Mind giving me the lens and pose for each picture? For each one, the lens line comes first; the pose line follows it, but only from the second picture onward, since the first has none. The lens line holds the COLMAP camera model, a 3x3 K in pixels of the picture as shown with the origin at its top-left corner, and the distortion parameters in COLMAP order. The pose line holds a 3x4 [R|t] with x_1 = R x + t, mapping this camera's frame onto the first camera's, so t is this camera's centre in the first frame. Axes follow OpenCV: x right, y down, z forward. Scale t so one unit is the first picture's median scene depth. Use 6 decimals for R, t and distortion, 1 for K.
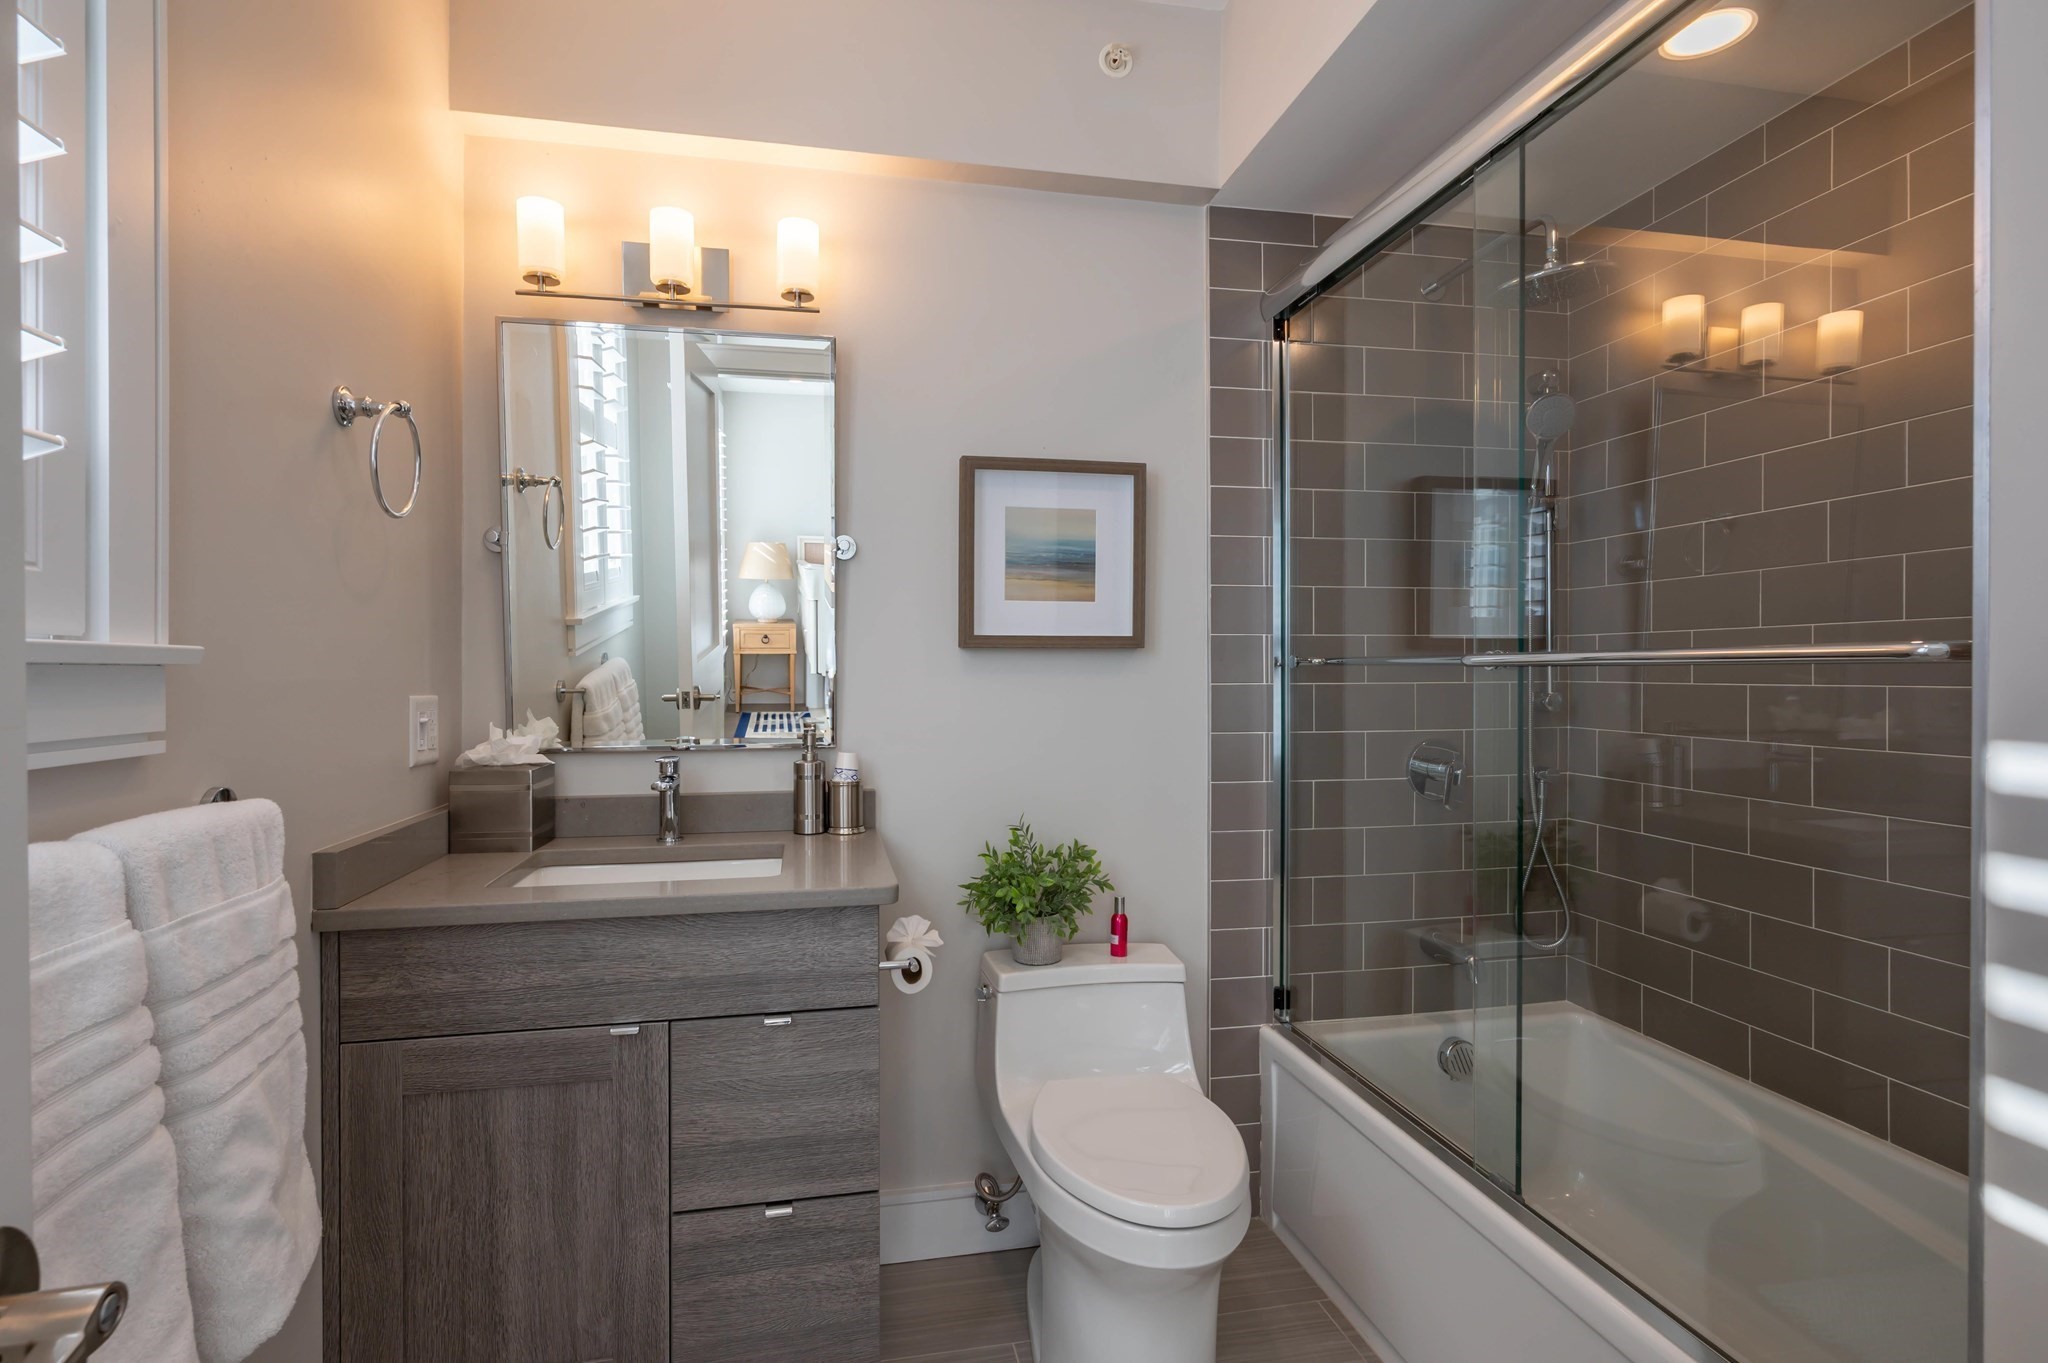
lens RADIAL K [[1017.1, 0, 1020.5], [0, 1017.1, 676.0], [0, 0, 1]] dist [-0.006081, 0.004883]
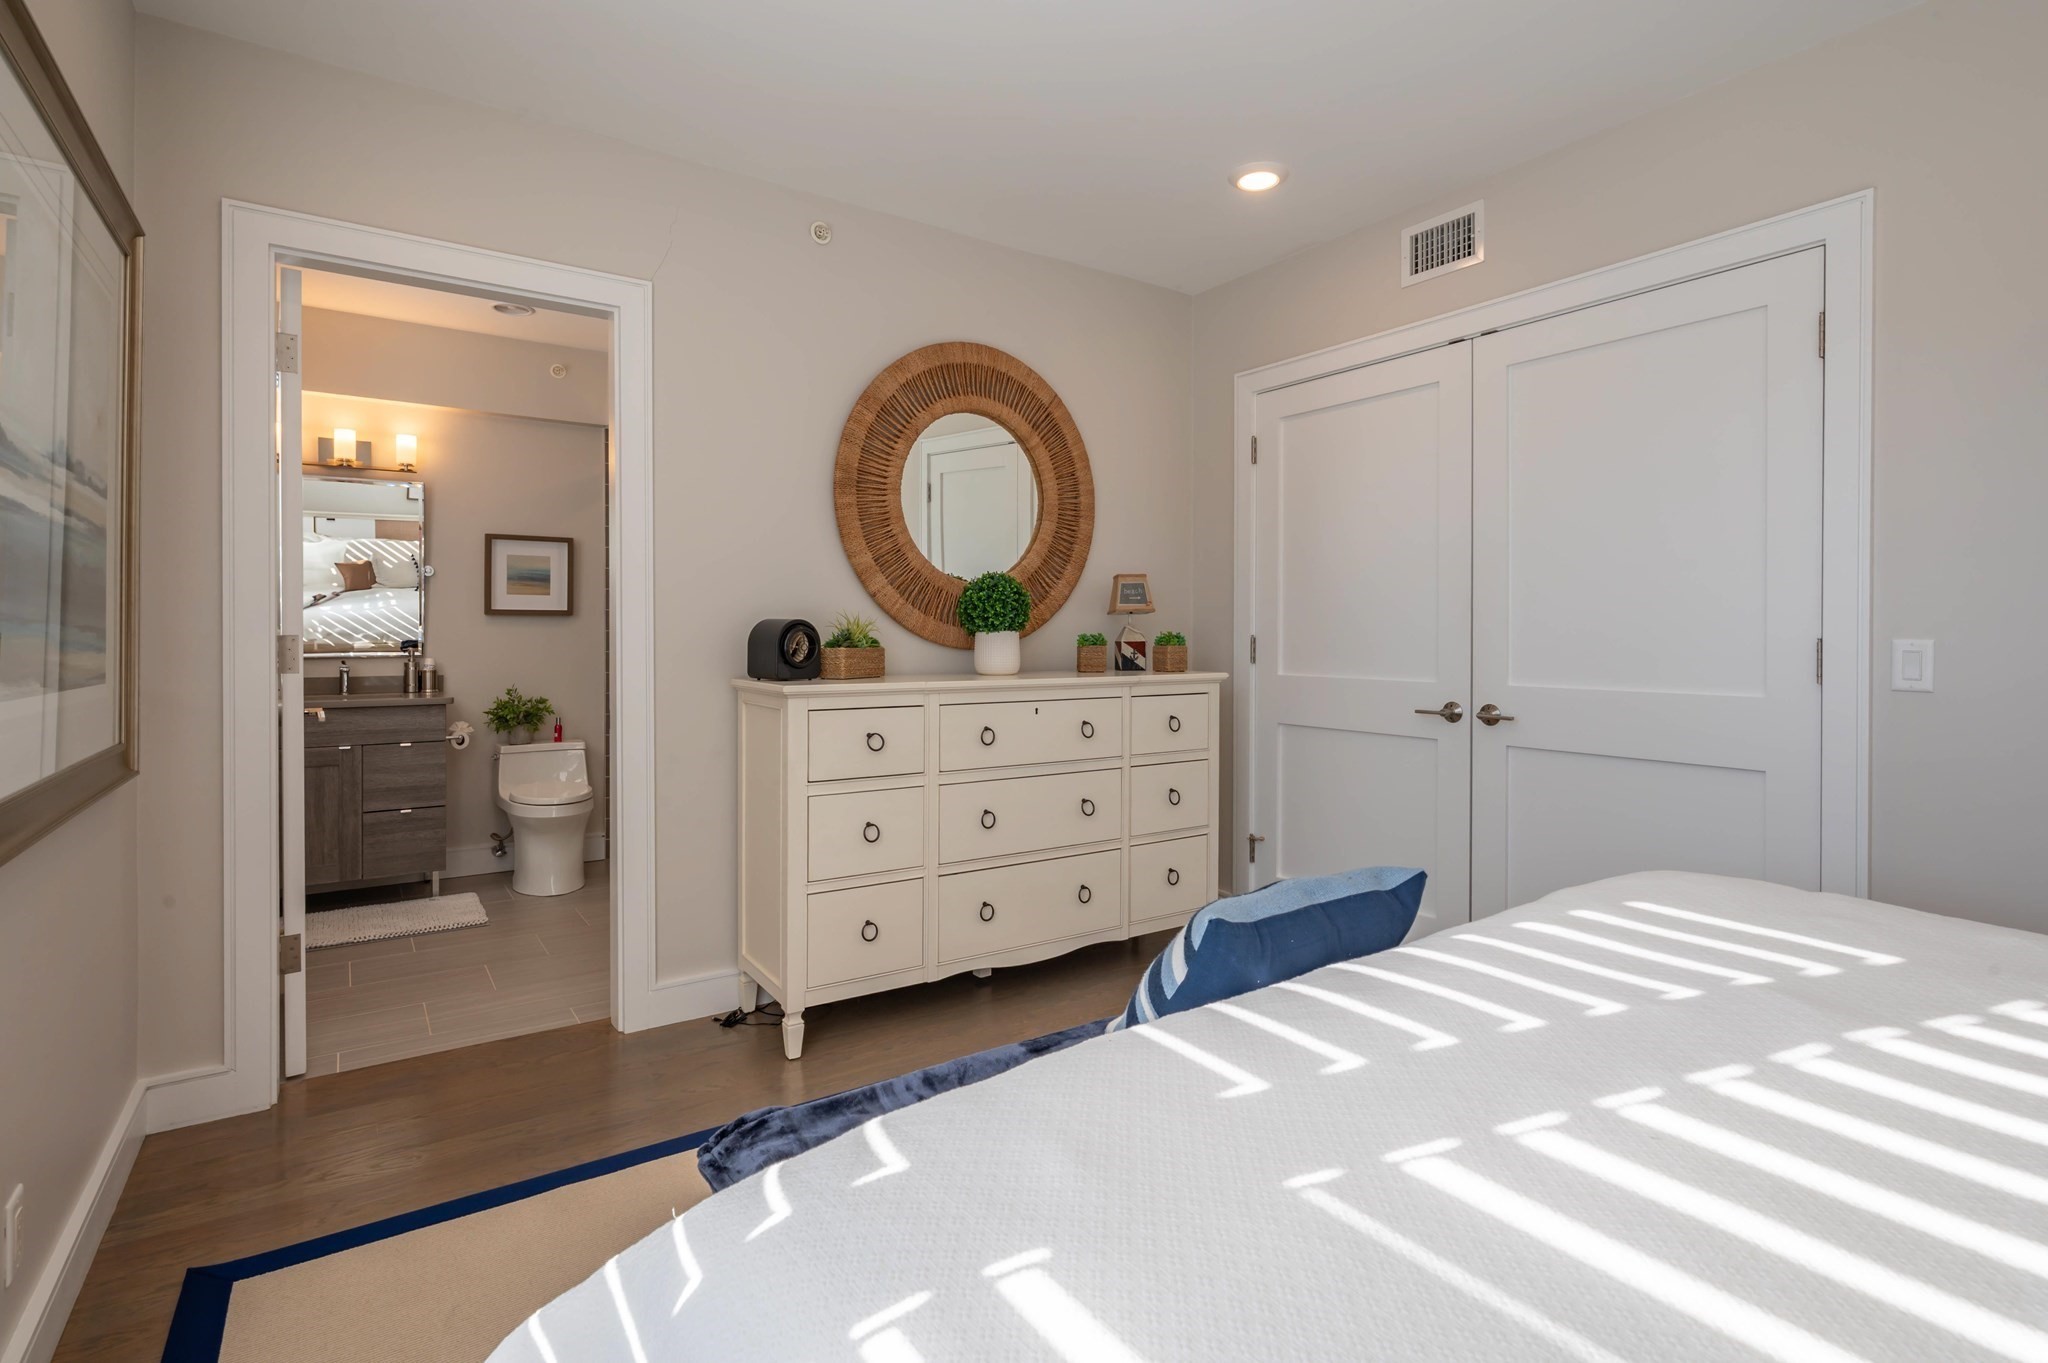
lens RADIAL K [[1017.1, 0, 1034.4], [0, 1017.1, 632.5], [0, 0, 1]] dist [-0.006081, 0.004883]
pose [[0.924812, -0.002001, 0.380420, 0.231538], [0.006235, 0.999932, -0.009899, 0.046499], [-0.380374, 0.011527, 0.924761, -1.720842]]
